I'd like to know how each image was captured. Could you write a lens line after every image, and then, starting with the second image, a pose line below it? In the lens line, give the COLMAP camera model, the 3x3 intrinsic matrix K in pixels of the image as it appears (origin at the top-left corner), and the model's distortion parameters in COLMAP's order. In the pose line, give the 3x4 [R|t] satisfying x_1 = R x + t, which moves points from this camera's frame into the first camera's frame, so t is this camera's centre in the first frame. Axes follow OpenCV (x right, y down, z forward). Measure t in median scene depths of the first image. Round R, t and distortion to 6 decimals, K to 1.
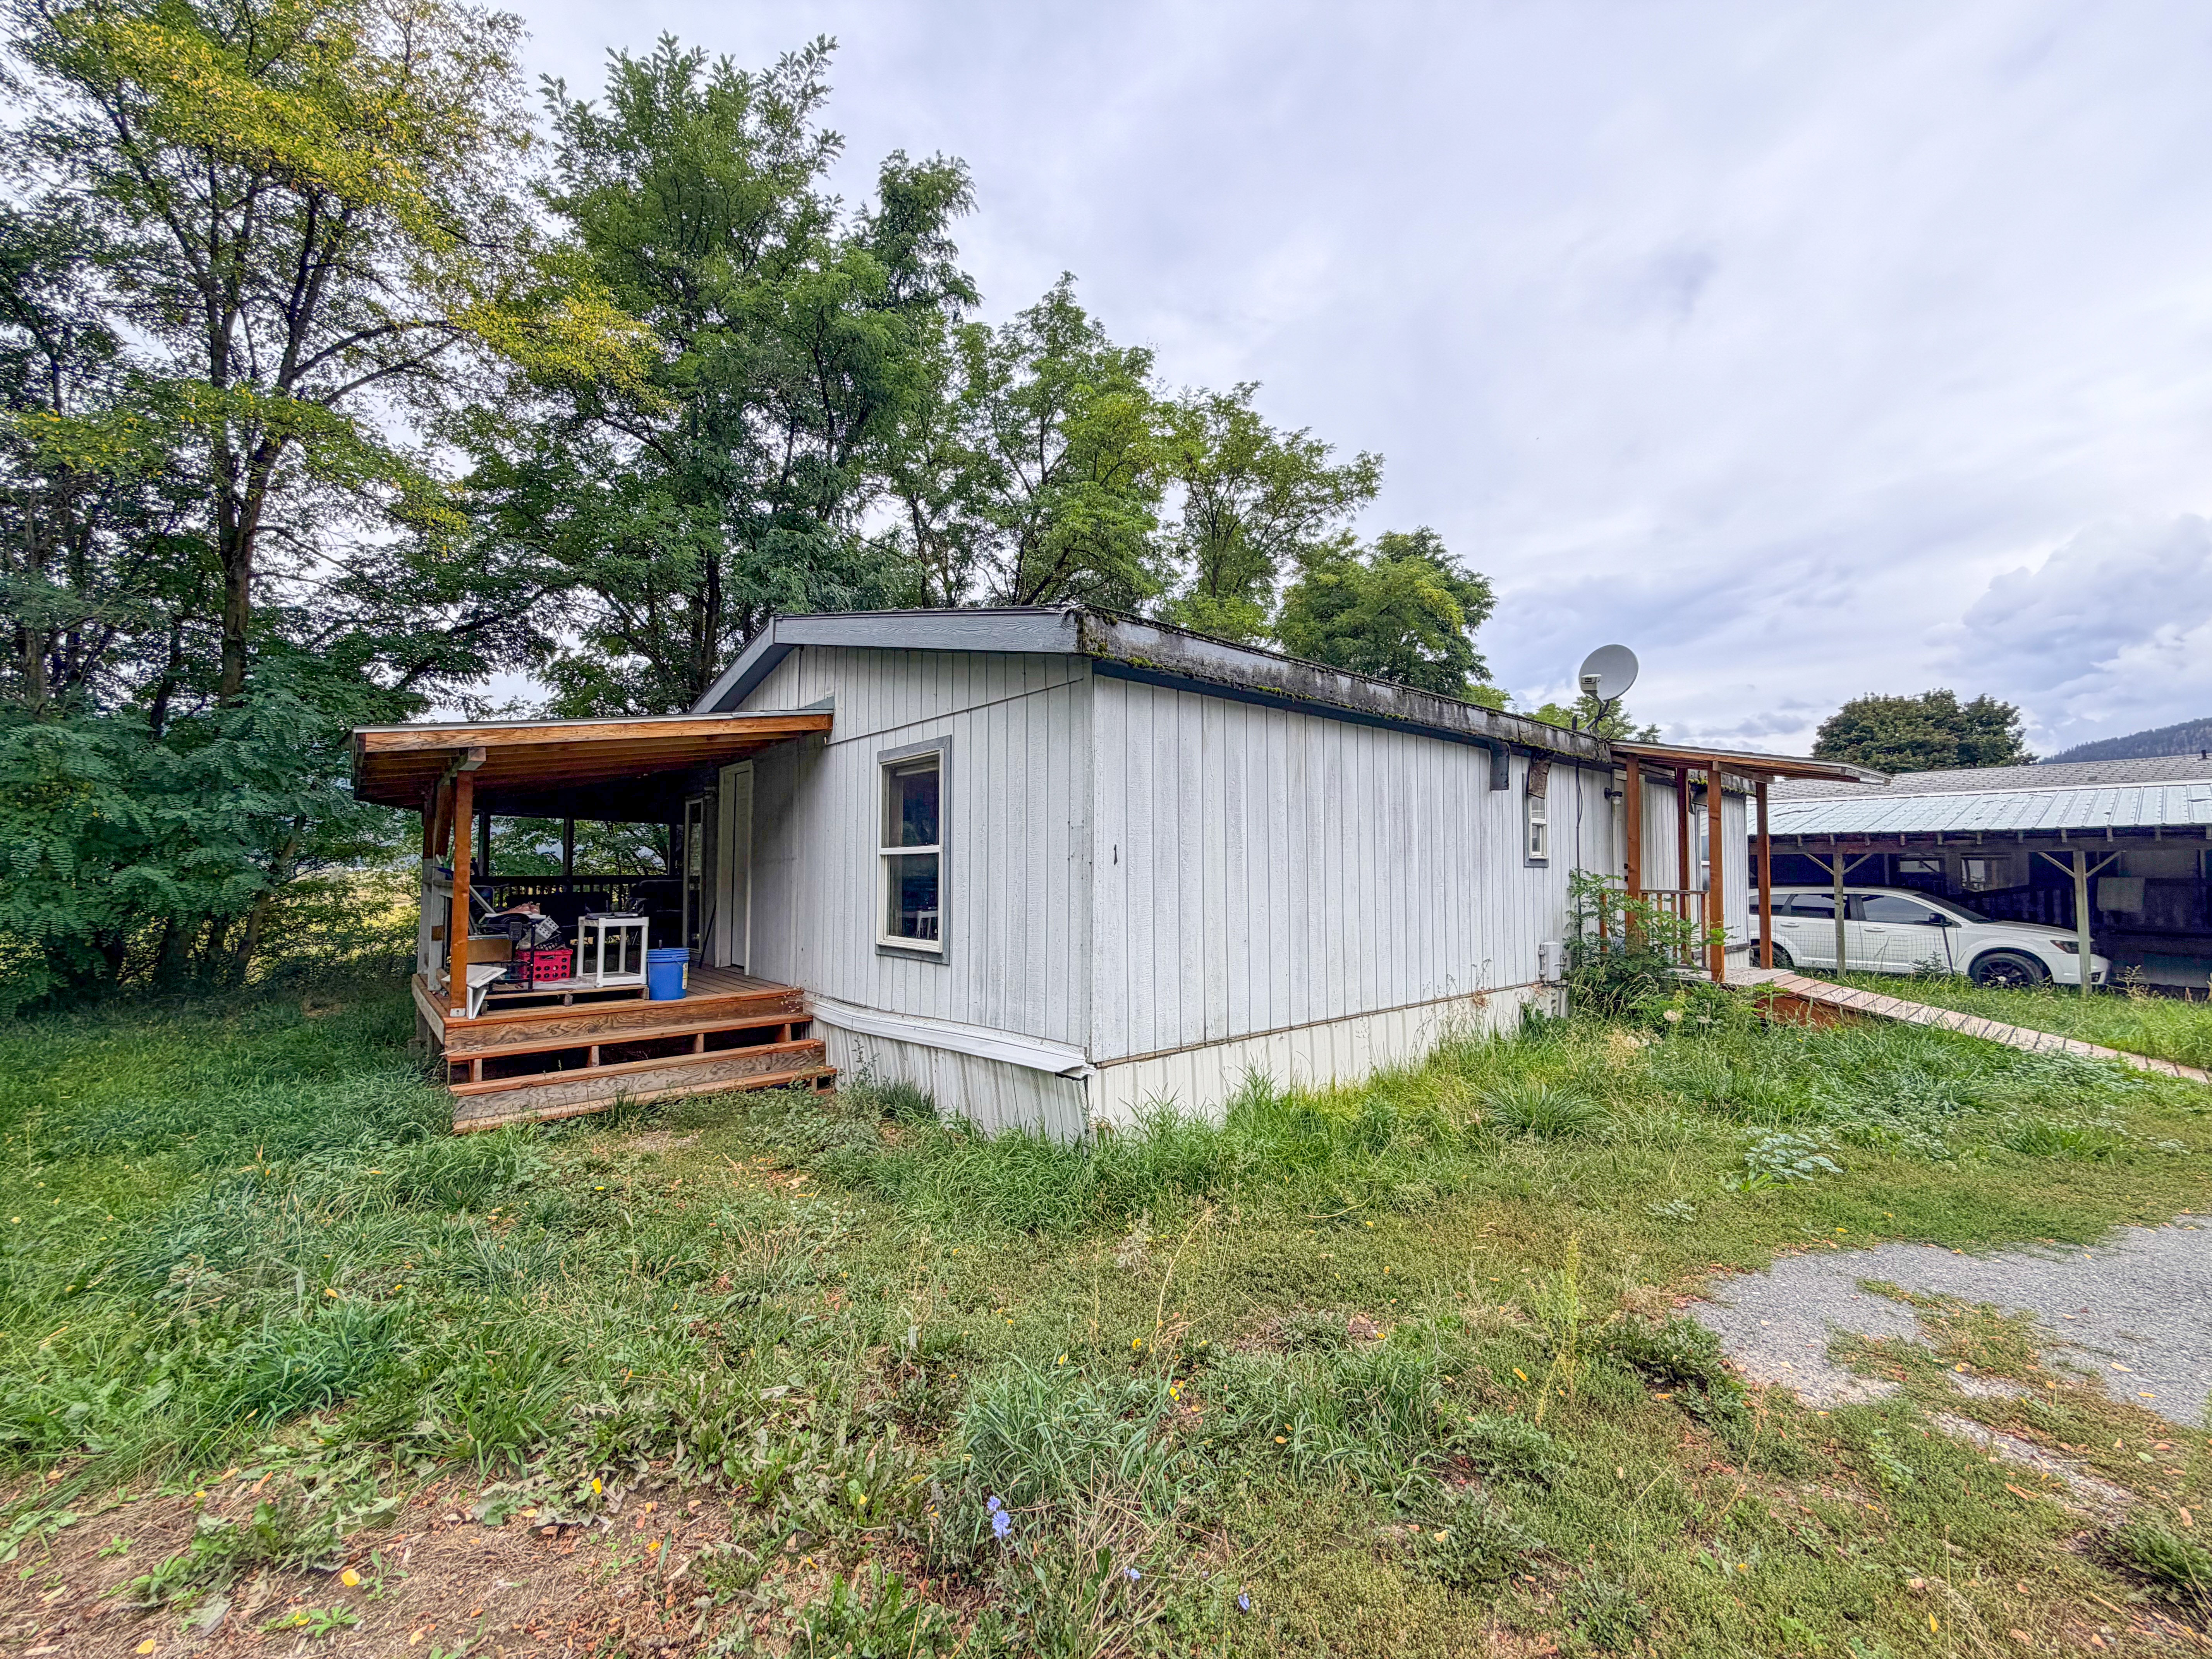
lens RADIAL K [[892.9, 0, 1111.1], [0, 892.9, 833.4], [0, 0, 1]] dist [-0.000779, 0.000148]
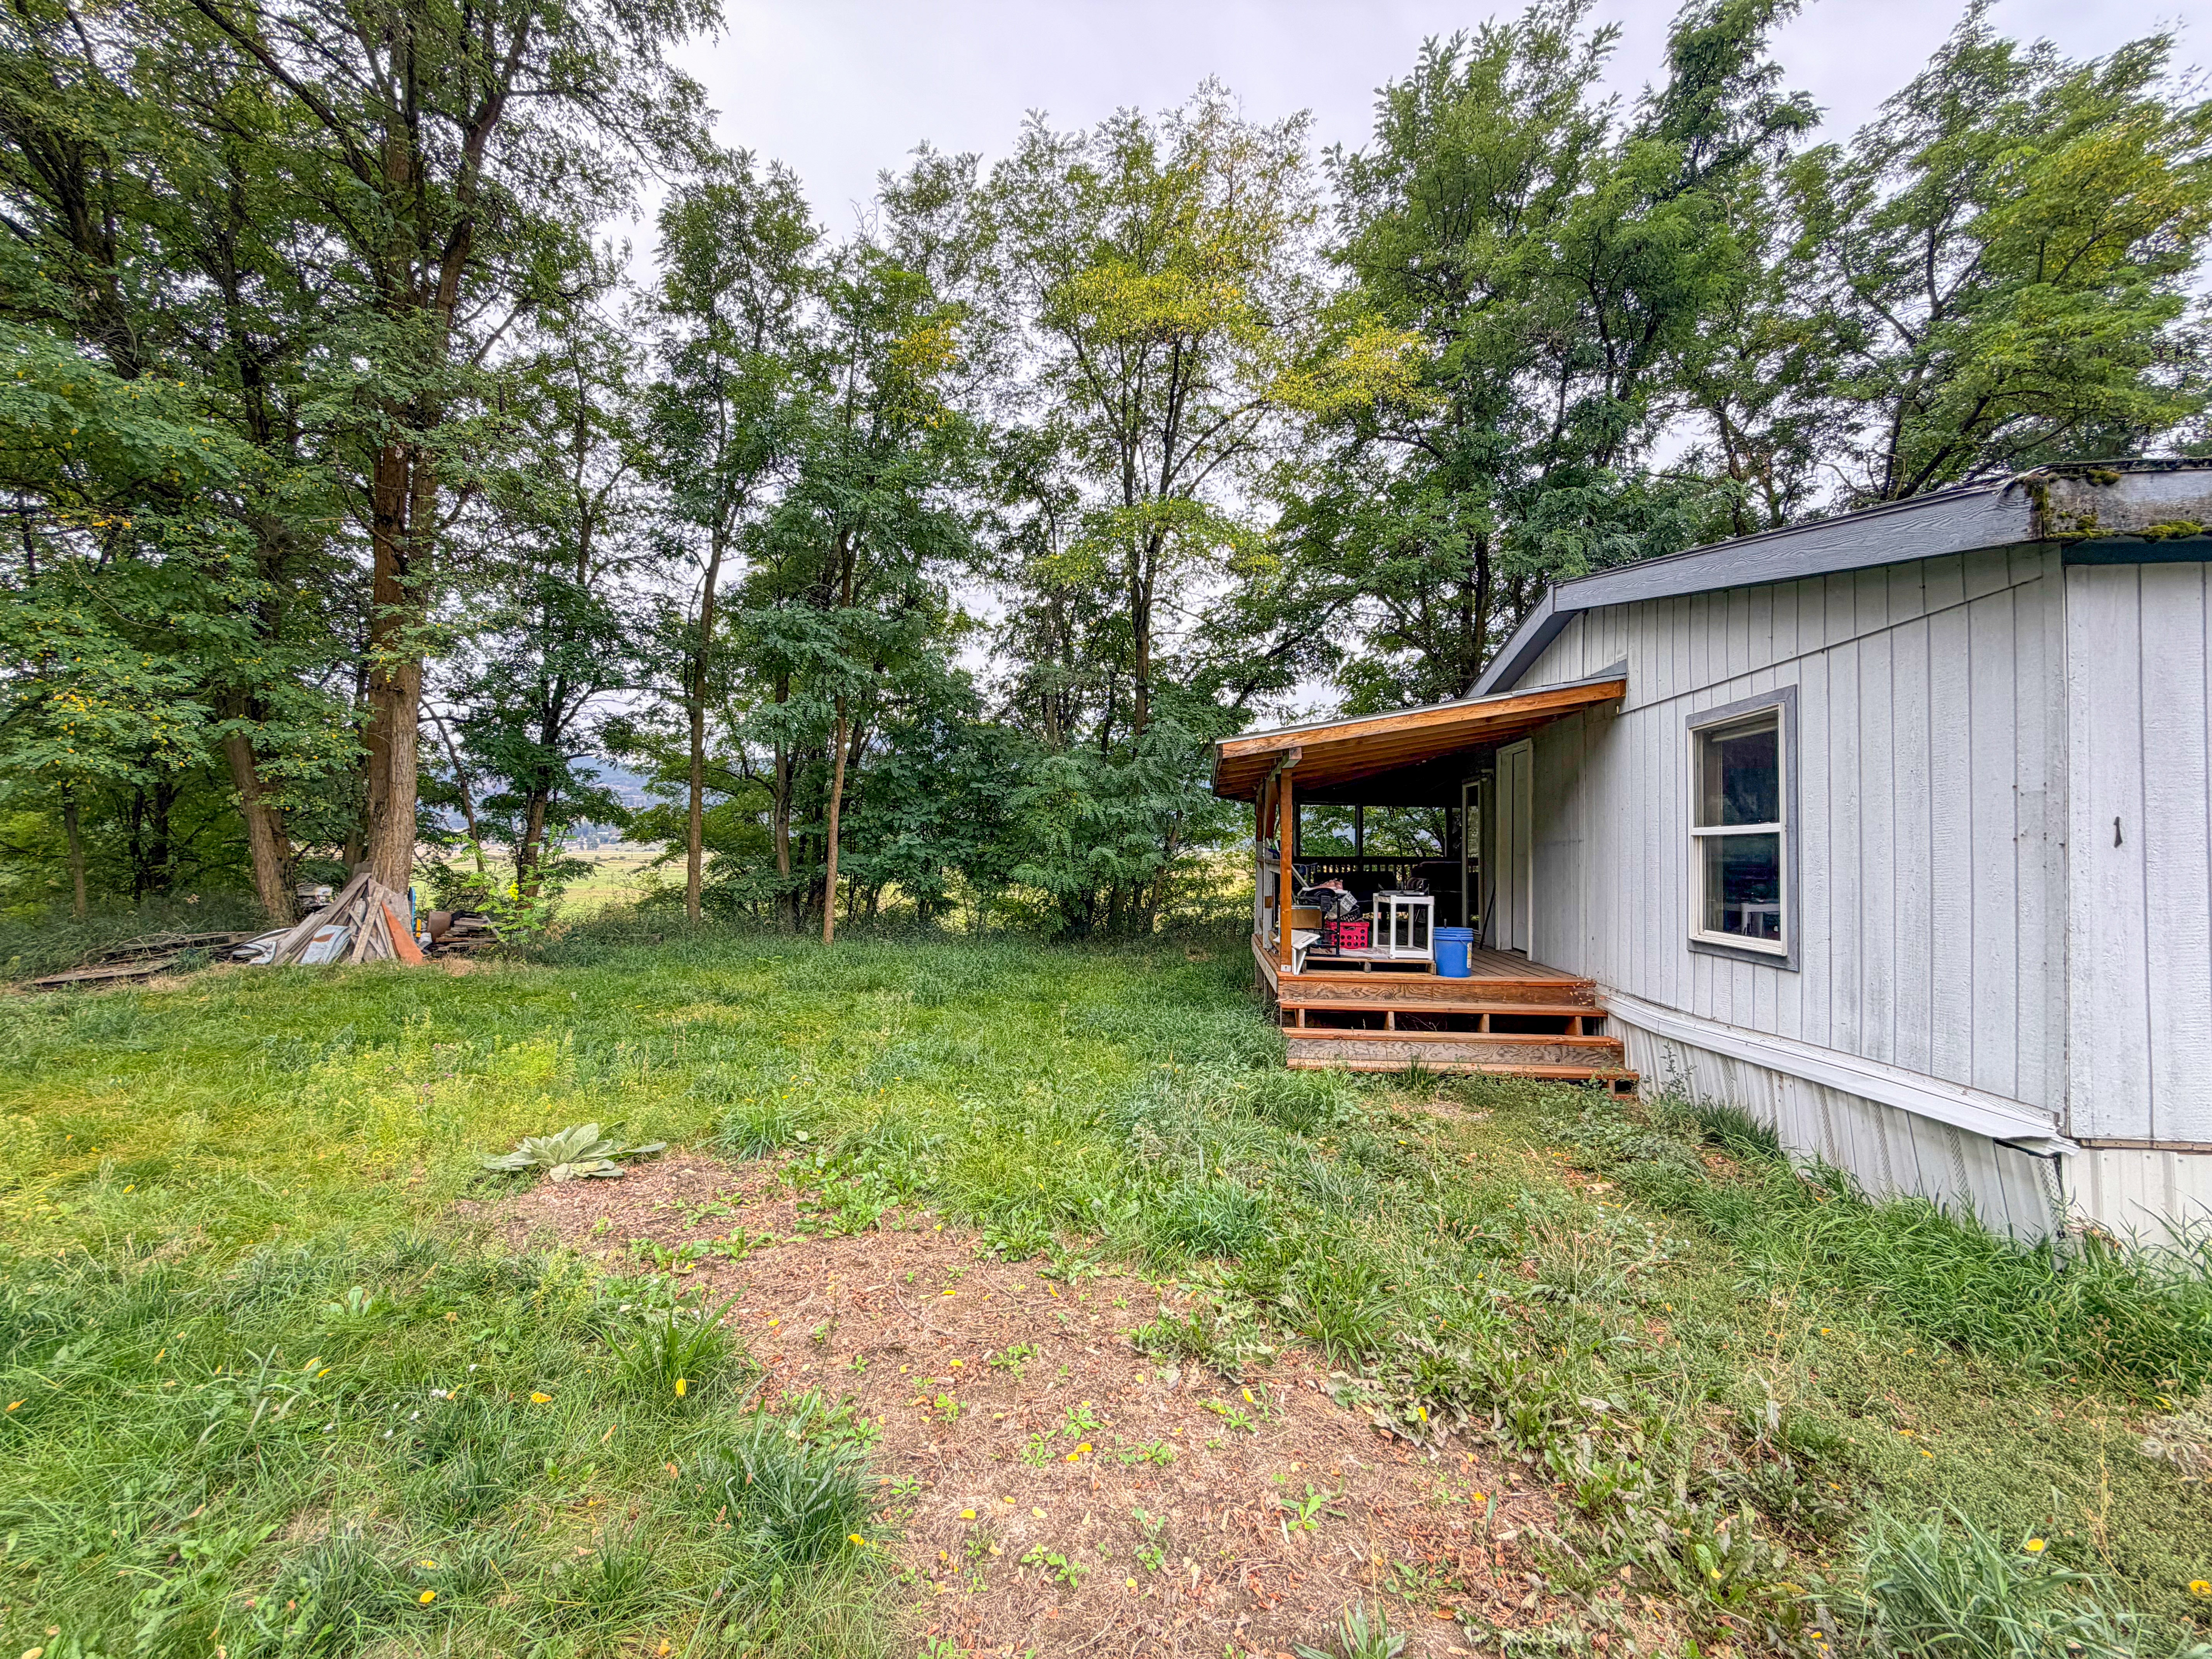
lens RADIAL K [[892.9, 0, 1086.5], [0, 892.9, 834.5], [0, 0, 1]] dist [-0.000779, 0.000148]
pose [[0.670281, -0.008702, -0.742057, -0.011189], [0.024267, 0.999654, 0.010197, 0.000219], [0.741711, -0.024842, 0.670260, -0.006697]]
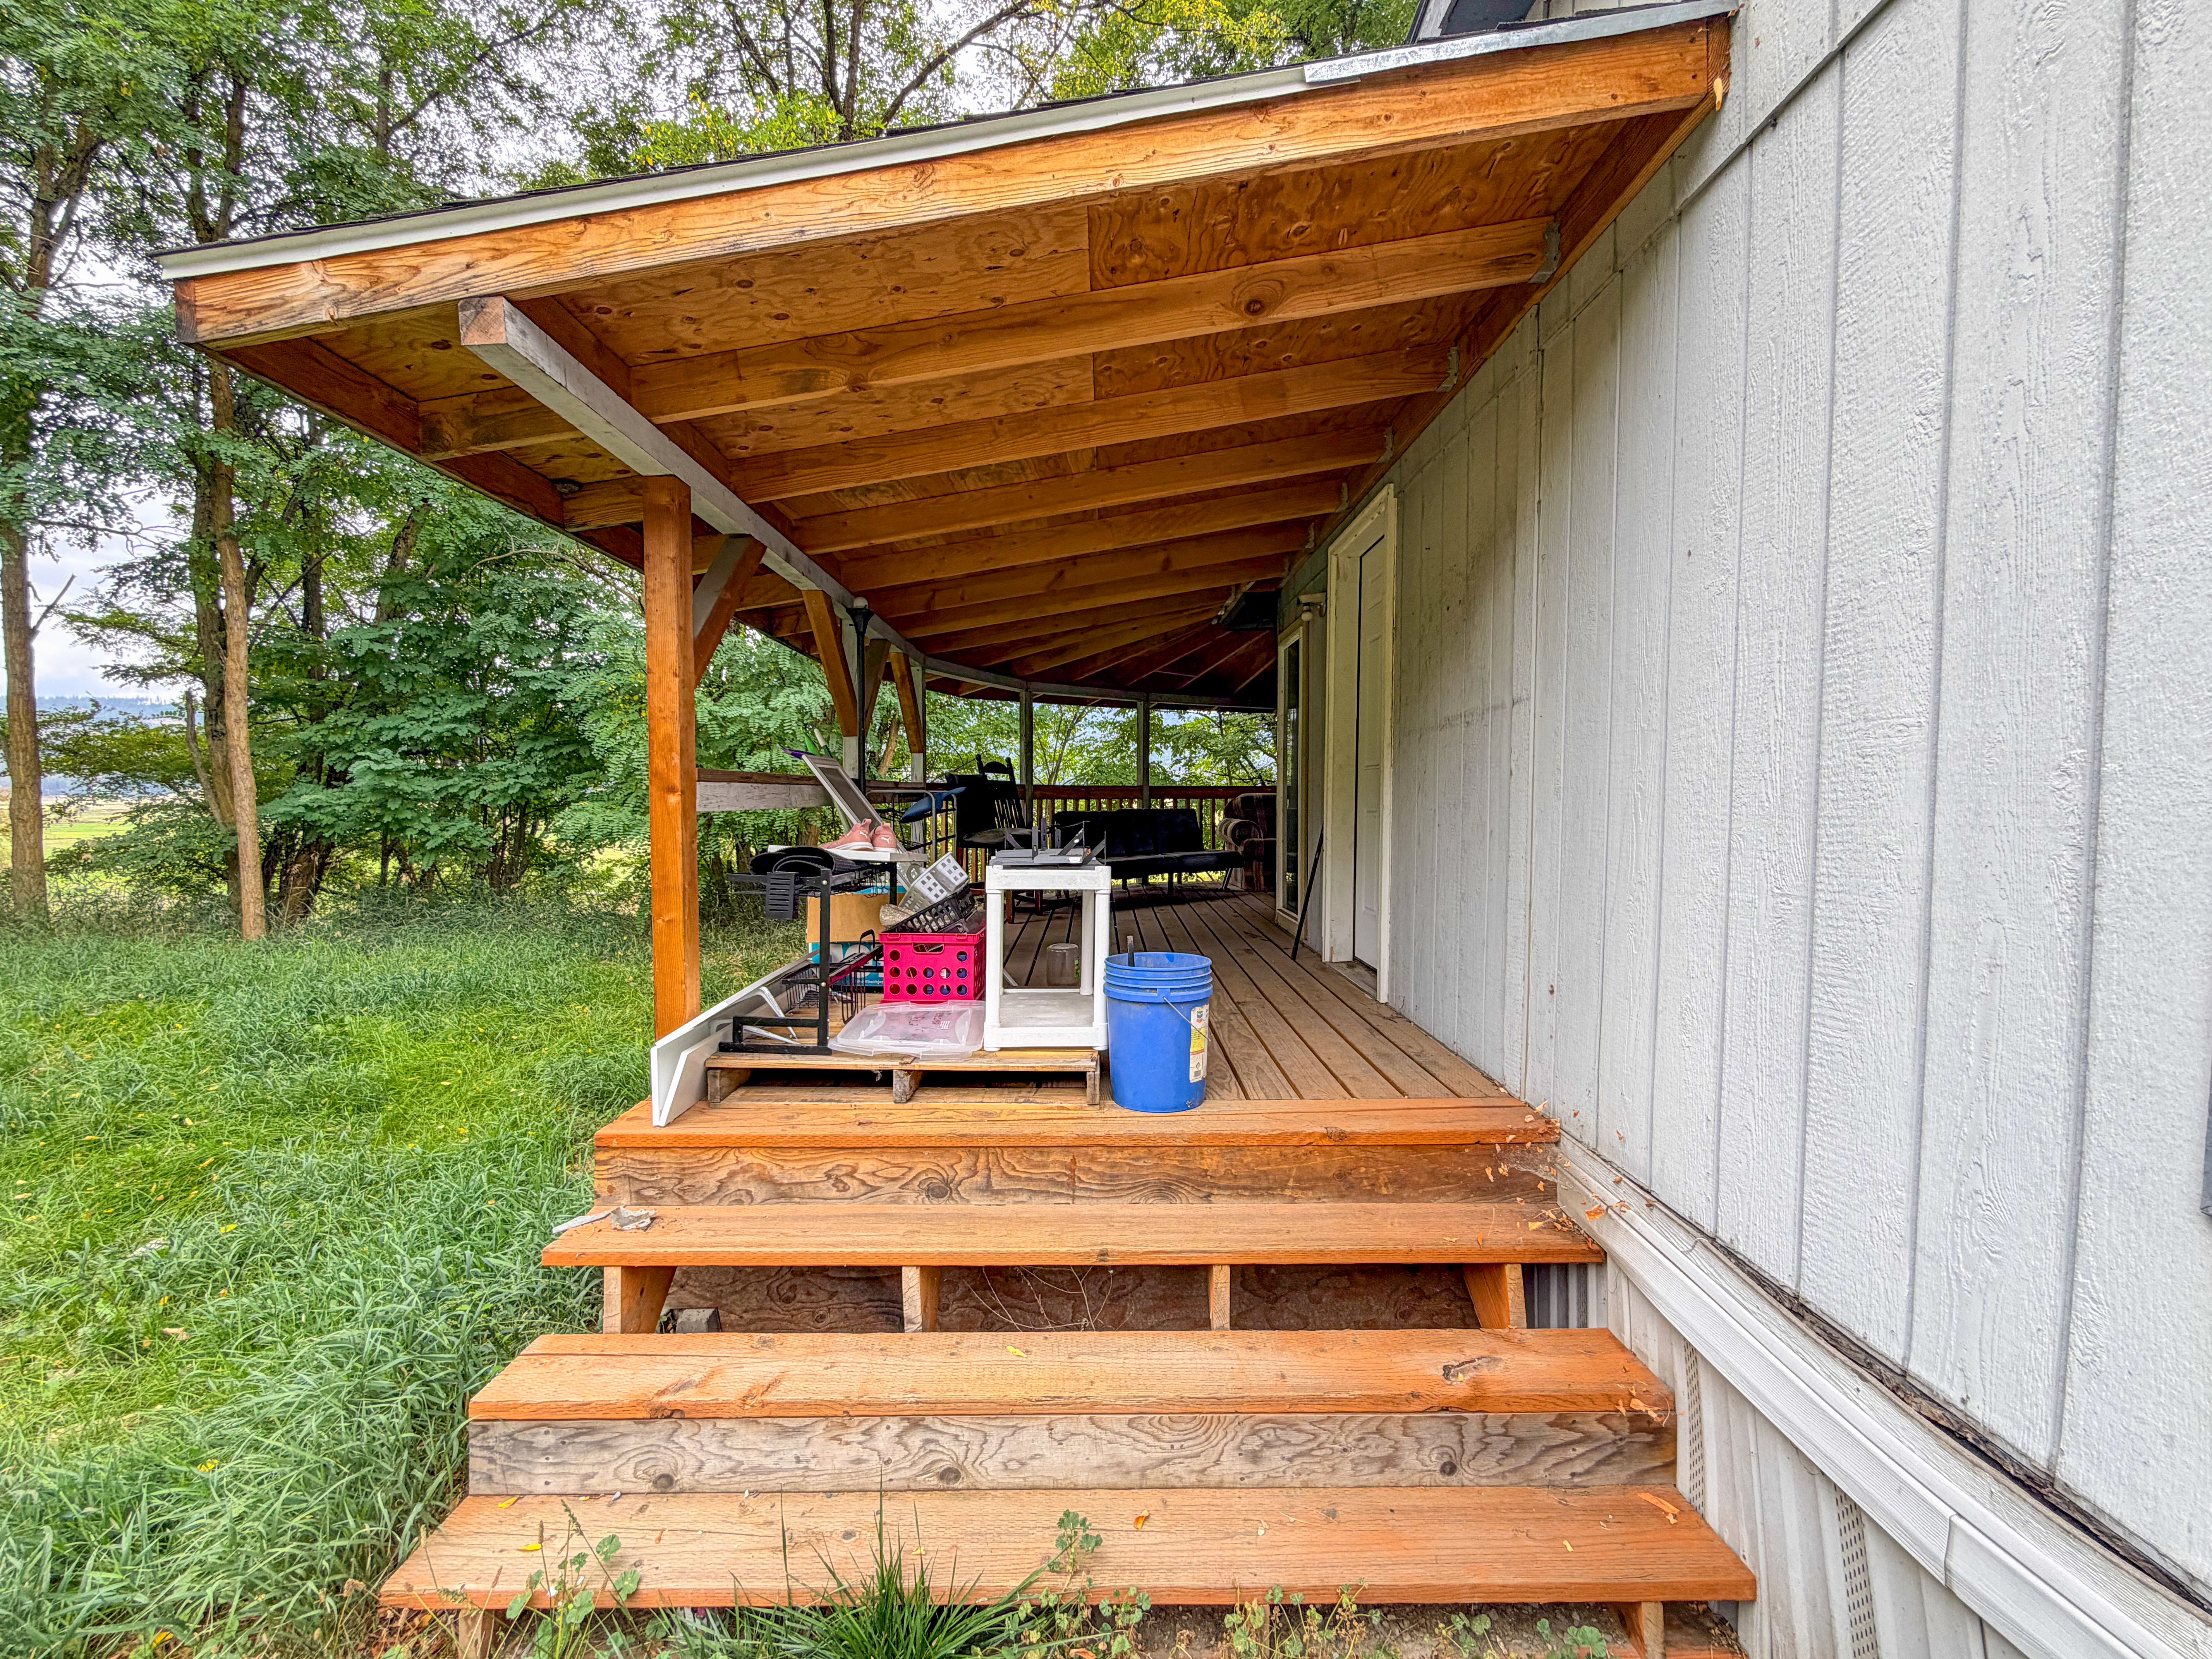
lens RADIAL K [[892.9, 0, 1104.0], [0, 892.9, 827.0], [0, 0, 1]] dist [-0.000779, 0.000148]
pose [[0.760065, 0.022010, -0.649475, -0.284416], [0.026419, 0.997553, 0.064724, 0.054179], [0.649310, -0.066353, 0.757624, 0.722506]]
